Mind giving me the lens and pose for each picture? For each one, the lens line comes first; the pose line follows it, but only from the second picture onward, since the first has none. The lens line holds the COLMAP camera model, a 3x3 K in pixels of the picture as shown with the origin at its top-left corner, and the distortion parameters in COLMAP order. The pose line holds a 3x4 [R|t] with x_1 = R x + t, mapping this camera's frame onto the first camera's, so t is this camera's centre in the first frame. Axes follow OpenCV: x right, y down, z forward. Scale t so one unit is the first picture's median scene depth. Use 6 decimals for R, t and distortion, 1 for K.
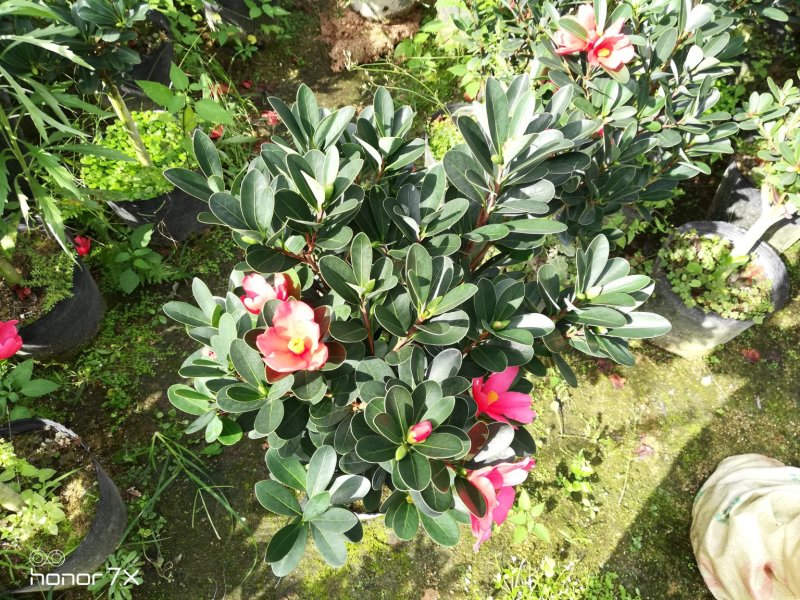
lens RADIAL K [[598.8, 0, 400.1], [0, 598.8, 301.1], [0, 0, 1]] dist [0.006946, -0.026666]
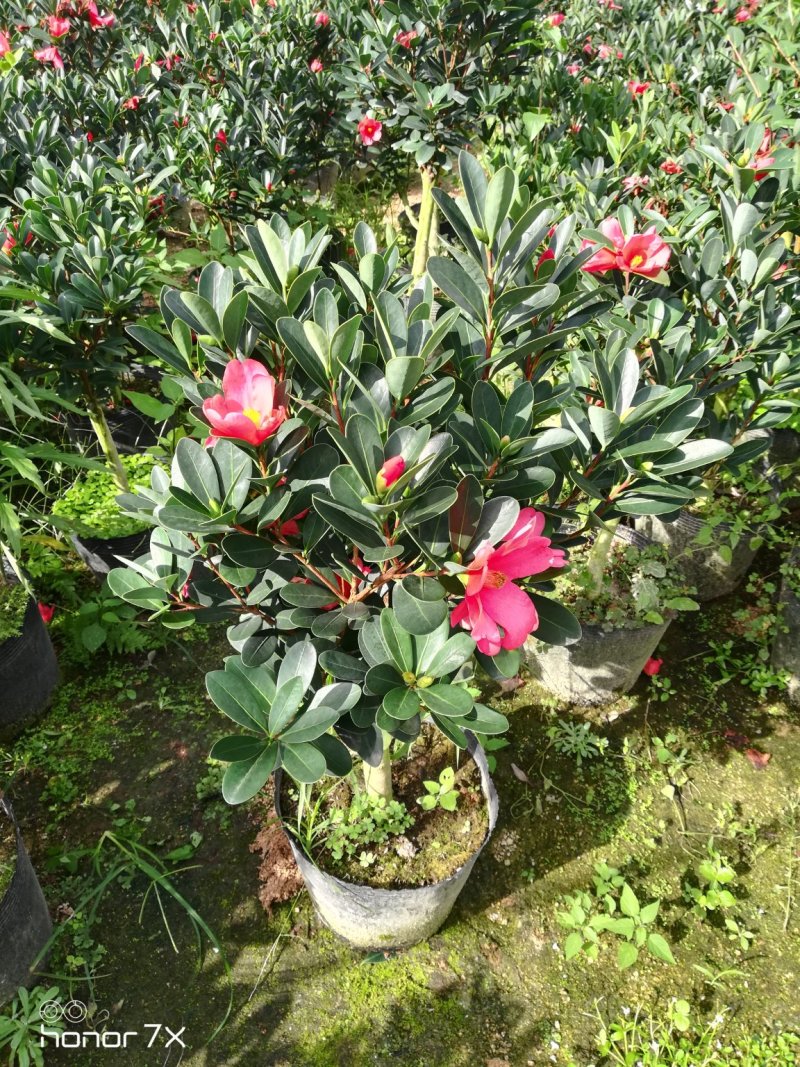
lens RADIAL K [[798.7, 0, 400.8], [0, 798.7, 531.9], [0, 0, 1]] dist [0.006946, -0.026666]
pose [[0.995474, -0.055488, -0.077156, 0.041865], [0.025850, 0.939335, -0.342025, 0.221447], [0.091453, 0.338482, 0.936518, 0.006376]]
